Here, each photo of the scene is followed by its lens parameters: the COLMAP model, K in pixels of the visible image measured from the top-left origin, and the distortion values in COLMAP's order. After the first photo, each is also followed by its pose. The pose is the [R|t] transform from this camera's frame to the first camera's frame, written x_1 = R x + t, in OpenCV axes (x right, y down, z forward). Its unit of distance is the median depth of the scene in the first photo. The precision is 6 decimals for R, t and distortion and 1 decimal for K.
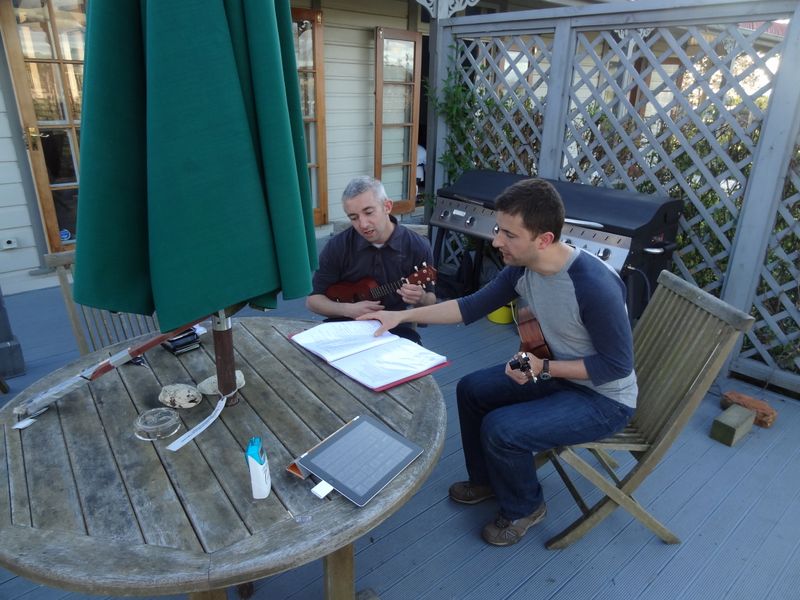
lens RADIAL K [[566.3, 0, 398.7], [0, 566.3, 318.6], [0, 0, 1]] dist [-0.002024, 0.001609]
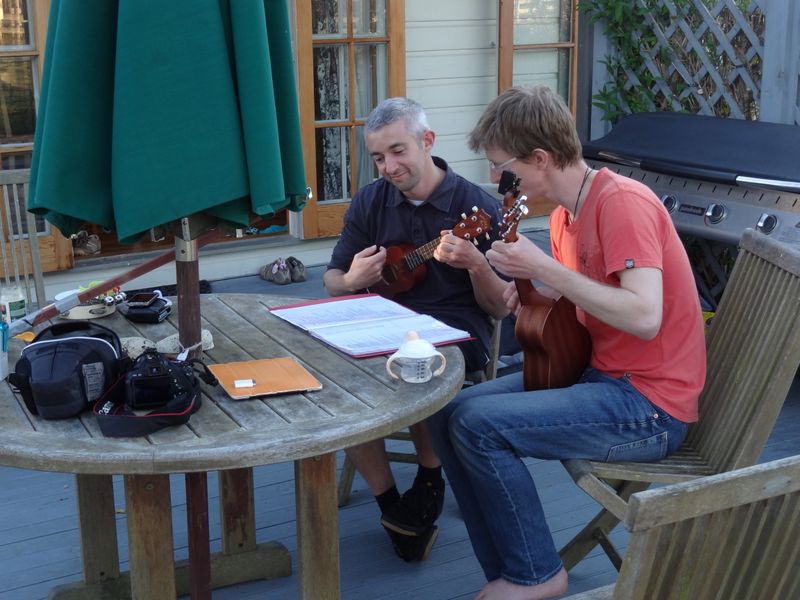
lens RADIAL K [[1214.9, 0, 400.0], [0, 1214.9, 300.0], [0, 0, 1]] dist [0.316442, -1.360412]
pose [[0.987598, 0.006538, -0.156867, 0.086861], [-0.027390, 0.990986, -0.131135, 0.091521], [0.154596, 0.133805, 0.978875, -0.220275]]
